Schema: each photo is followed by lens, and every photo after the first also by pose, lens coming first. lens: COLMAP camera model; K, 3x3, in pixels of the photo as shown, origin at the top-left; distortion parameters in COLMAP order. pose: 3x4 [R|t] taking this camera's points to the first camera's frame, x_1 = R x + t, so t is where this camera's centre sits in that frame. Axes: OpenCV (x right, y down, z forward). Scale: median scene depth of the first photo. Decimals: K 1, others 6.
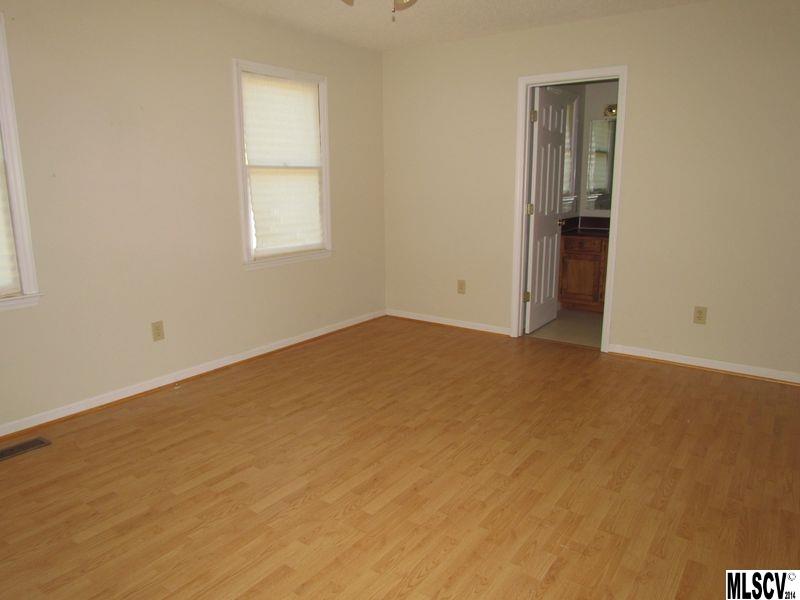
lens RADIAL K [[567.6, 0, 396.2], [0, 567.6, 297.6], [0, 0, 1]] dist [-0.032580, 0.000597]
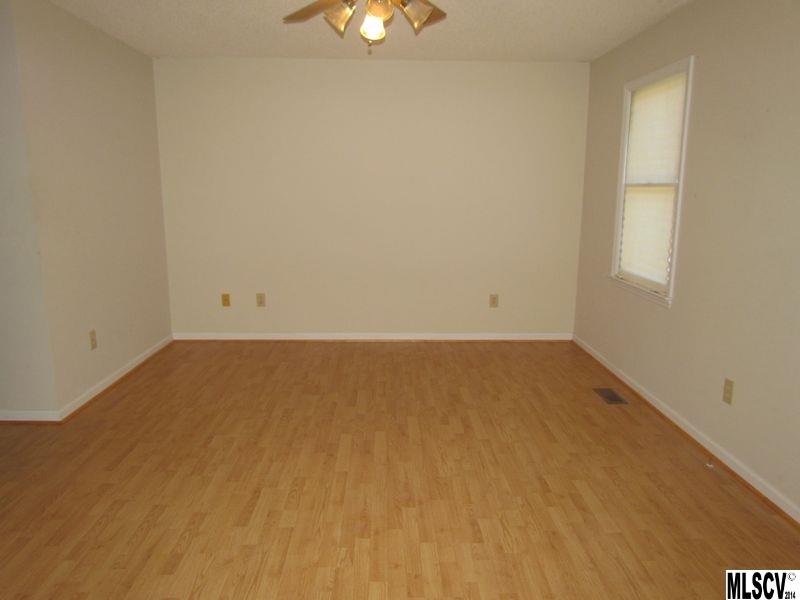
lens RADIAL K [[567.6, 0, 396.2], [0, 567.6, 297.6], [0, 0, 1]] dist [-0.032580, 0.000597]
pose [[-0.798501, 0.105066, -0.592754, 0.495772], [-0.131787, 0.930259, 0.342419, -0.331814], [0.587391, 0.351539, -0.728966, 1.519934]]
